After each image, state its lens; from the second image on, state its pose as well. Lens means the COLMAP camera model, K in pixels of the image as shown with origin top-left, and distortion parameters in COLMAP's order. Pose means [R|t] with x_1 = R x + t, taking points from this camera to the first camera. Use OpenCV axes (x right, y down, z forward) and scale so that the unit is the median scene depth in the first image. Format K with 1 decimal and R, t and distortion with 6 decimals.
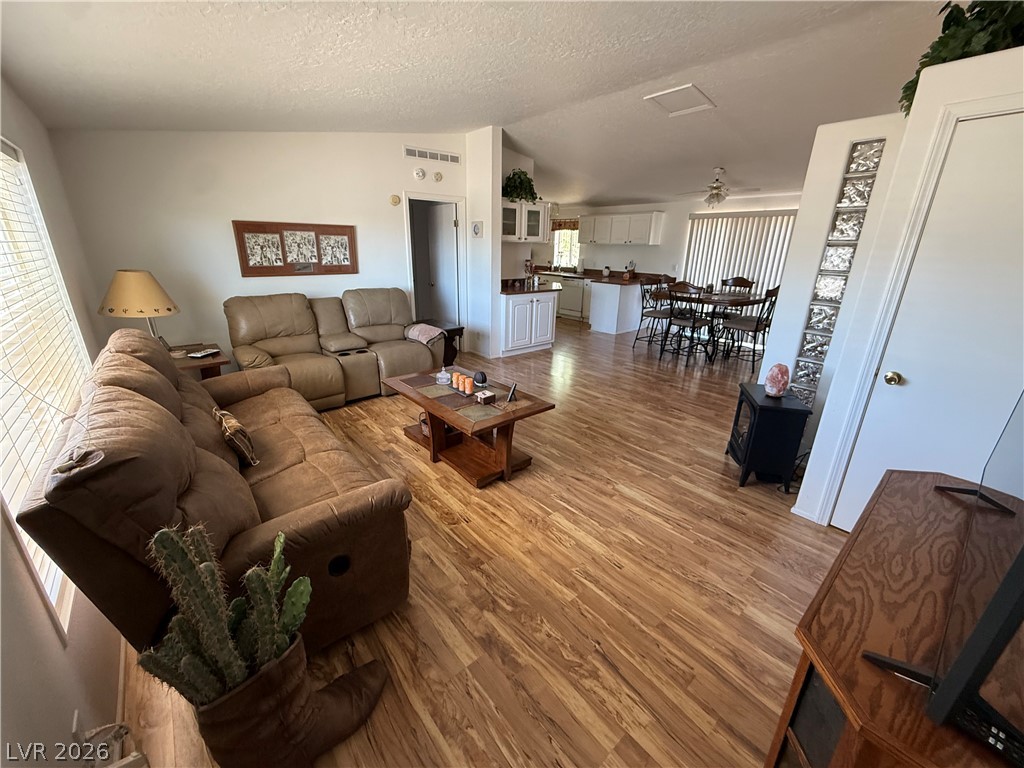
lens RADIAL K [[407.2, 0, 509.8], [0, 407.2, 385.9], [0, 0, 1]] dist [-0.001346, -0.000085]
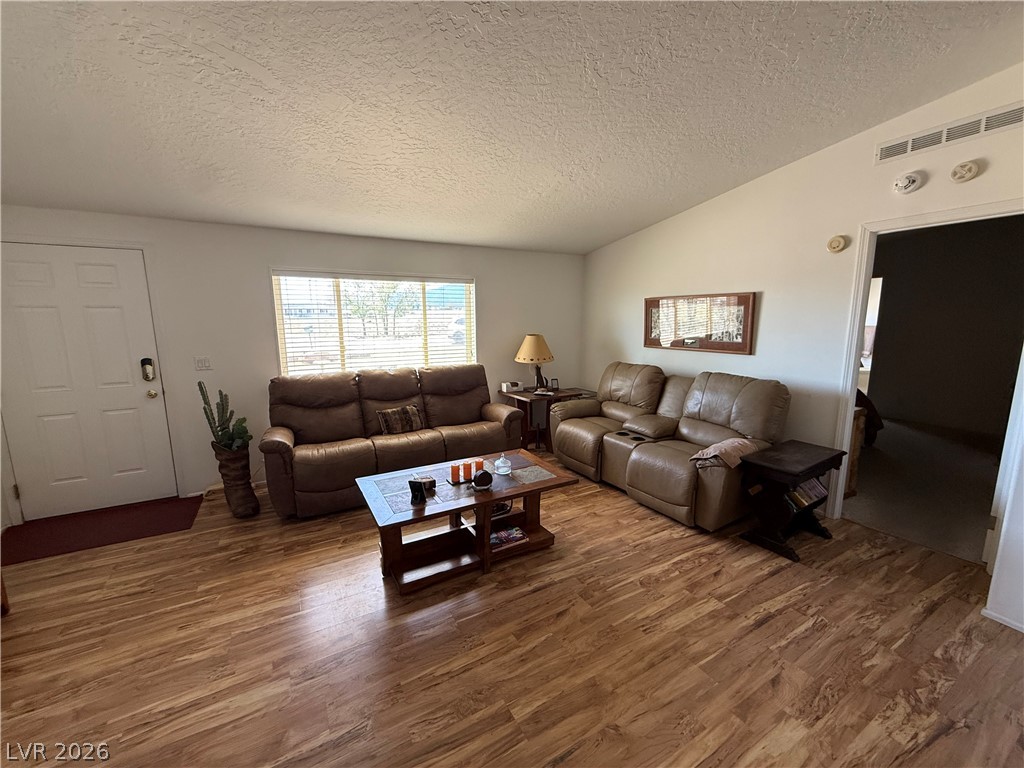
lens RADIAL K [[407.2, 0, 505.9], [0, 407.2, 385.4], [0, 0, 1]] dist [-0.001346, -0.000085]
pose [[-0.189477, 0.142802, -0.971445, 0.802981], [-0.319771, 0.926456, 0.198559, -0.435659], [0.928356, 0.348262, -0.129878, 1.339351]]
